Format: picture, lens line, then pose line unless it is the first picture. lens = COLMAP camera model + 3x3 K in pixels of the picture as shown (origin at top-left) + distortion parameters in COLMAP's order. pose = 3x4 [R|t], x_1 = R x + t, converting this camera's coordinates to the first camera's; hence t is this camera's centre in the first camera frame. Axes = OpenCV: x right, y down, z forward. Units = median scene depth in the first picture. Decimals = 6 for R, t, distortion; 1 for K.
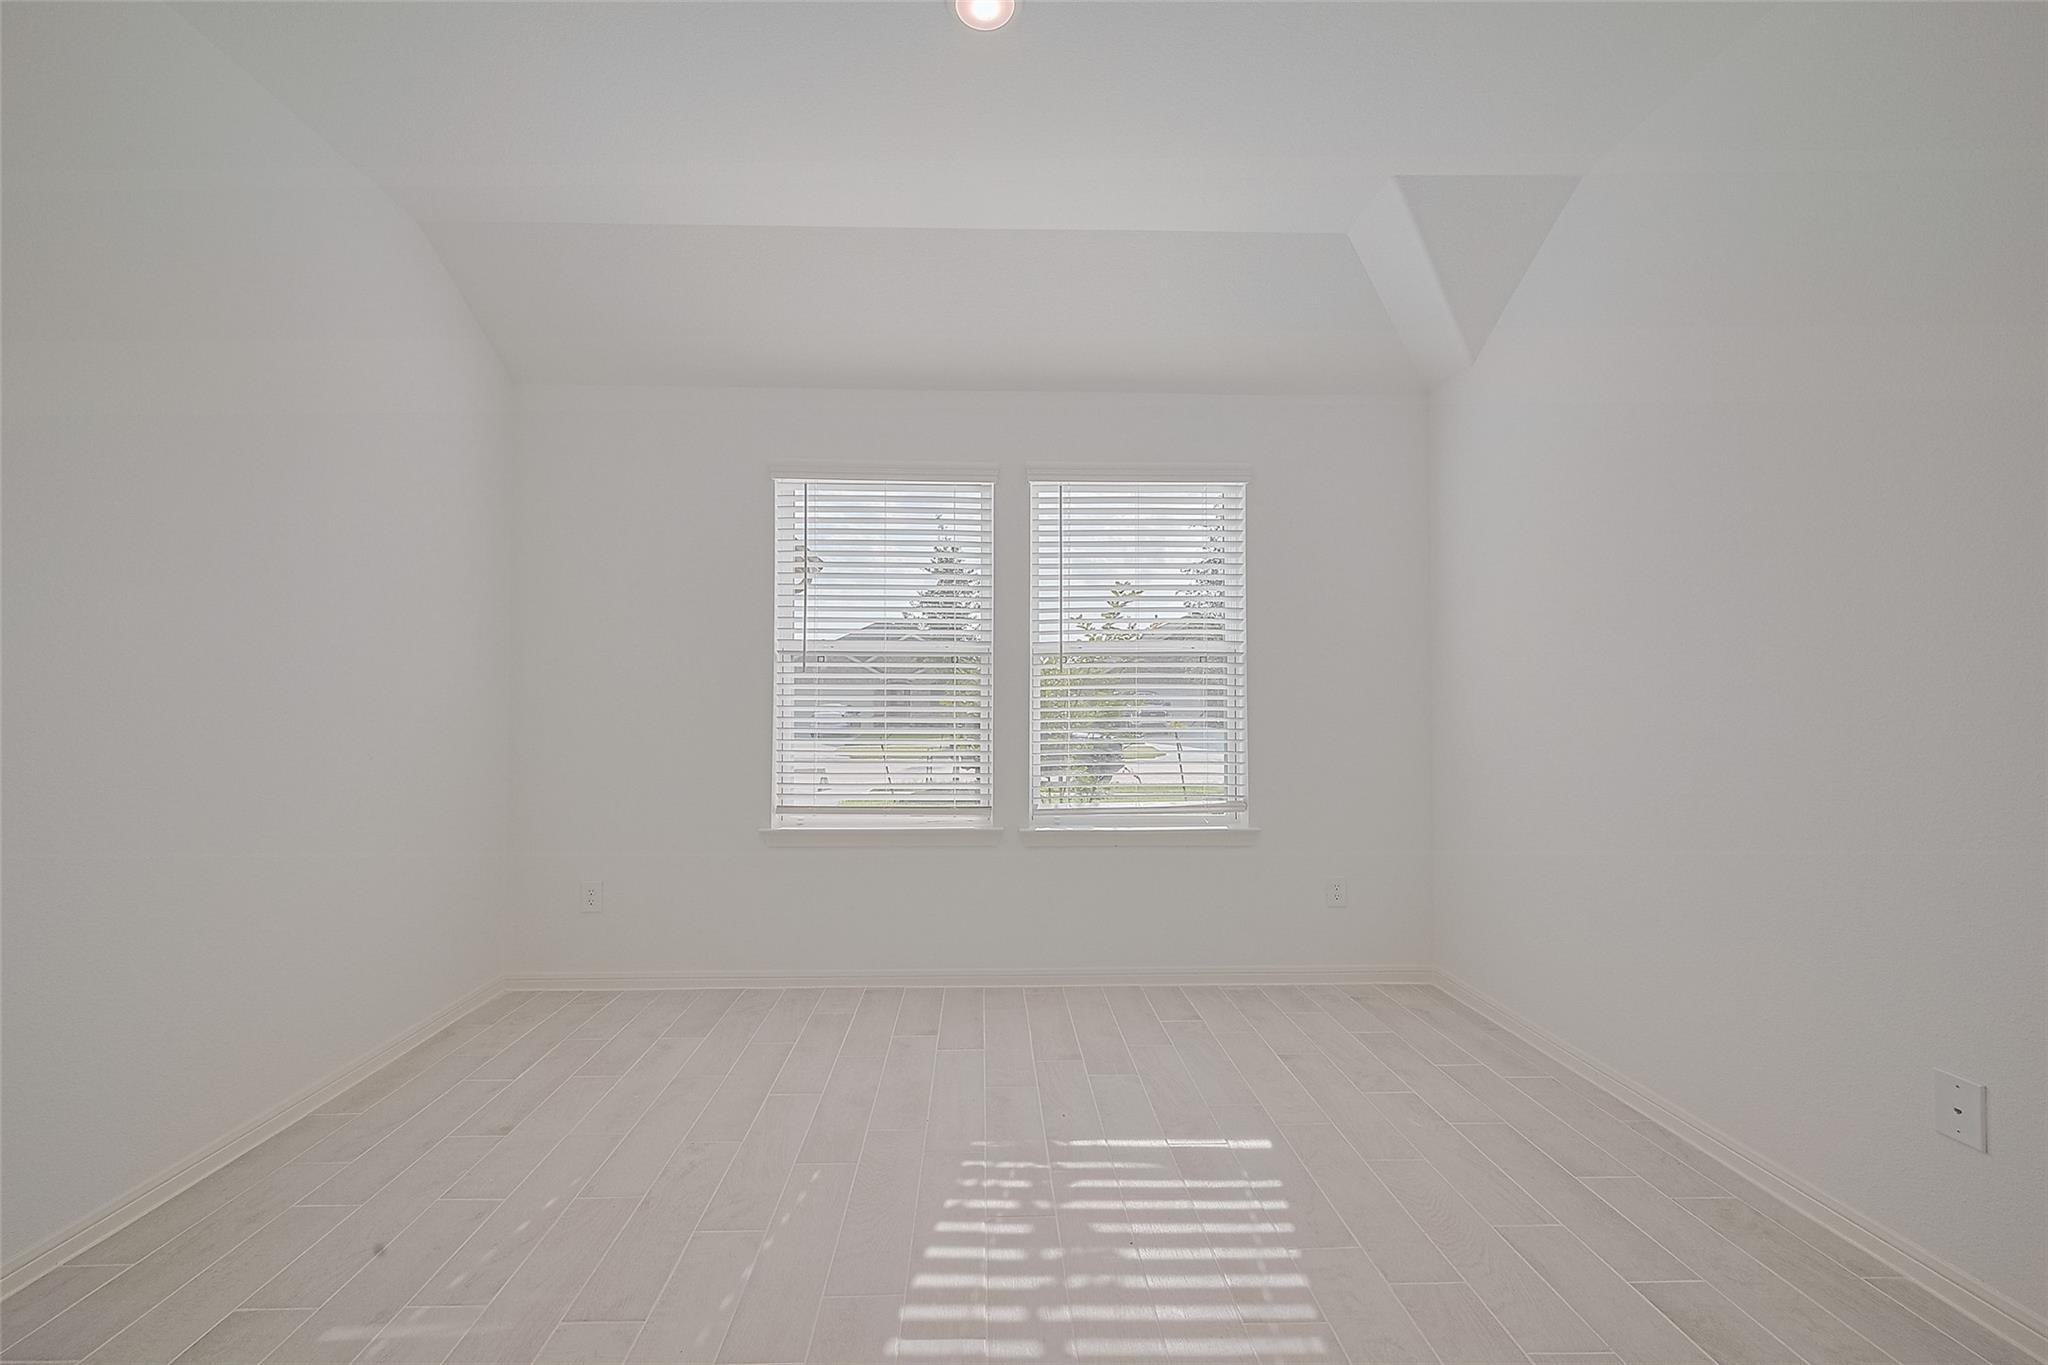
lens RADIAL K [[825.4, 0, 1030.2], [0, 825.4, 686.2], [0, 0, 1]] dist [0.000376, -0.000133]
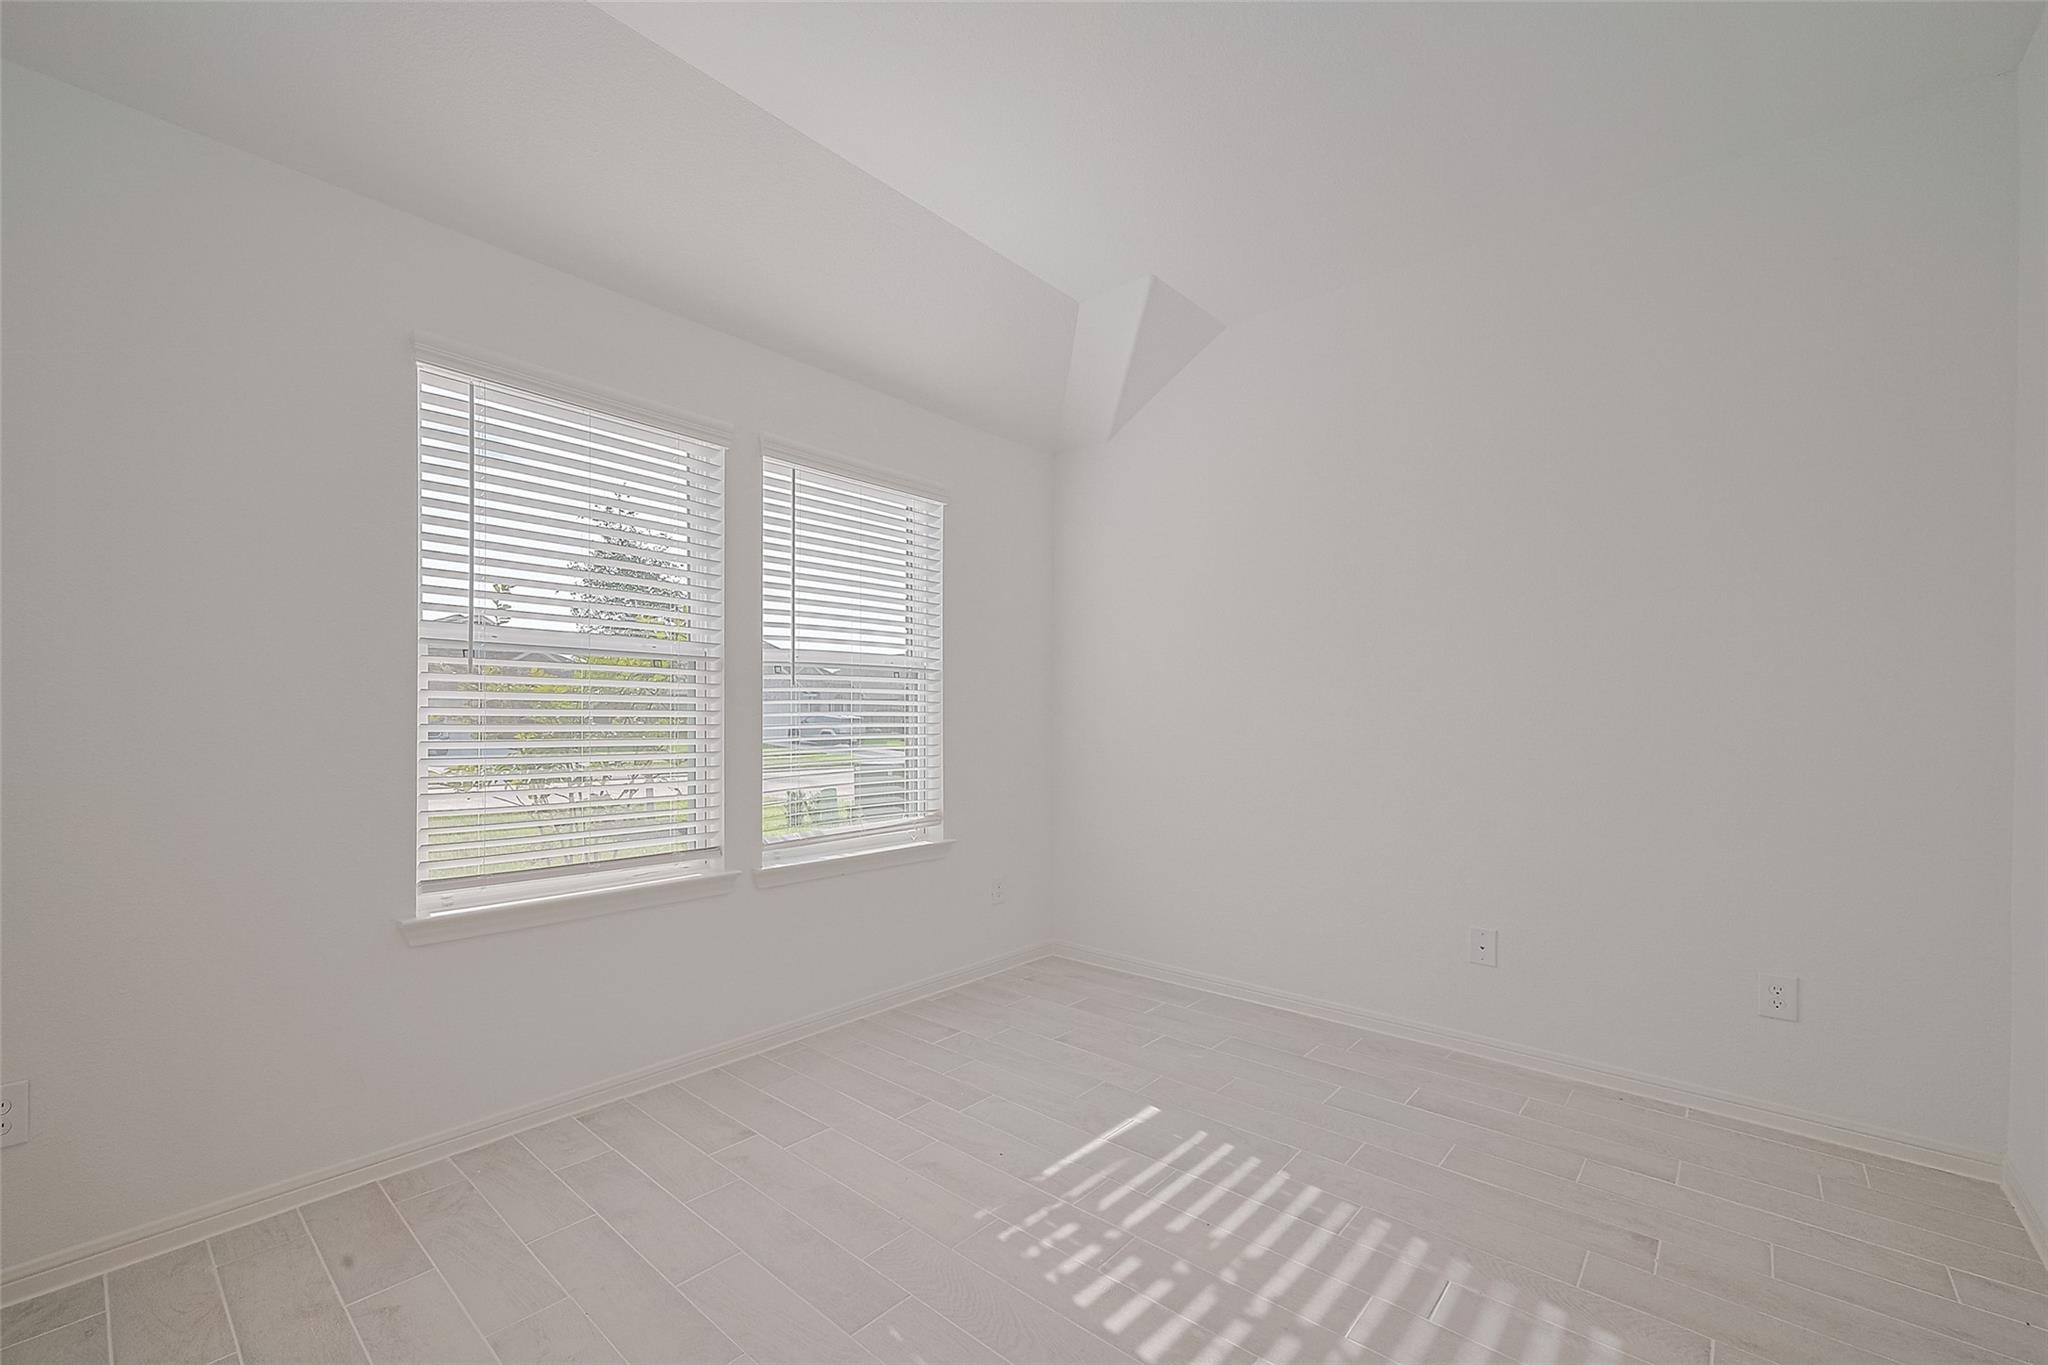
lens RADIAL K [[813.4, 0, 1019.9], [0, 813.4, 724.6], [0, 0, 1]] dist [-0.001539, -0.000096]
pose [[0.713163, -0.005203, 0.700979, -0.414780], [-0.015439, 0.999613, 0.023127, 0.002050], [-0.700828, -0.027316, 0.712807, 0.229938]]
